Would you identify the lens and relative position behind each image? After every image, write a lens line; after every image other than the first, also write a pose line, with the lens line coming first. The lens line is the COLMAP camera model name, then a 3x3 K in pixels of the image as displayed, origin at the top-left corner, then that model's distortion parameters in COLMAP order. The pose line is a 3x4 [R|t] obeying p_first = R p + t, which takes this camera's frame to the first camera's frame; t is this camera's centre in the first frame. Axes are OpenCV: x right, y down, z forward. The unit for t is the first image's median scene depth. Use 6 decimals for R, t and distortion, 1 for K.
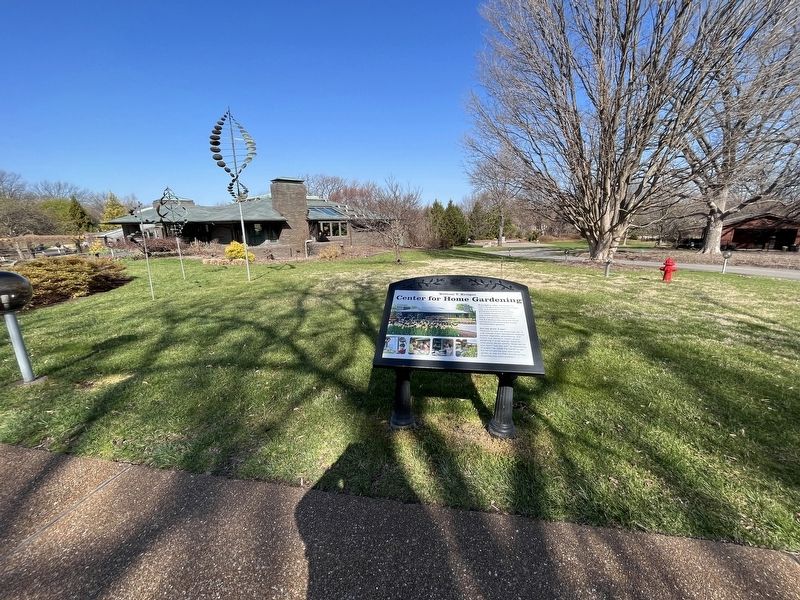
lens RADIAL K [[322.3, 0, 400.1], [0, 322.3, 307.7], [0, 0, 1]] dist [0.000548, 0.000081]
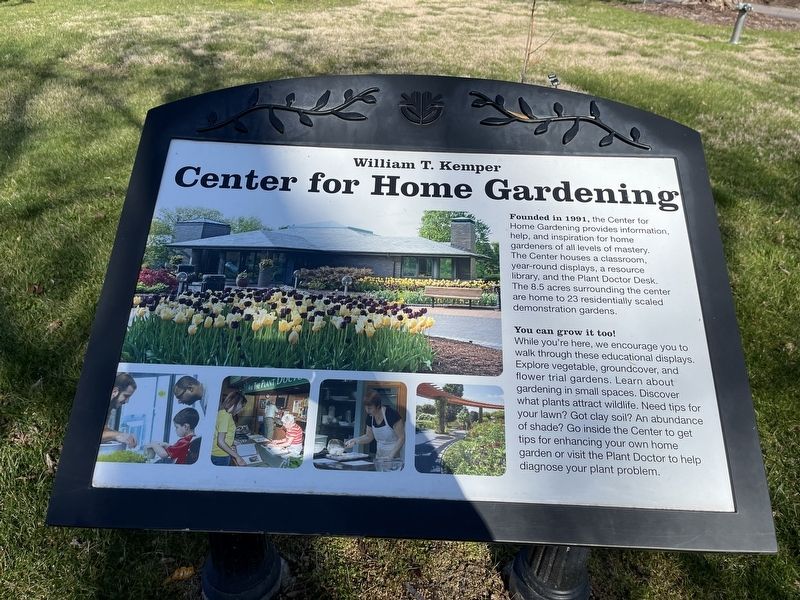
lens RADIAL K [[612.7, 0, 397.9], [0, 612.7, 301.0], [0, 0, 1]] dist [0.026762, -0.042955]
pose [[0.990190, -0.034178, 0.135480, 0.093668], [-0.010776, 0.948055, 0.317925, -0.097591], [-0.139308, -0.316266, 0.938386, 0.560247]]
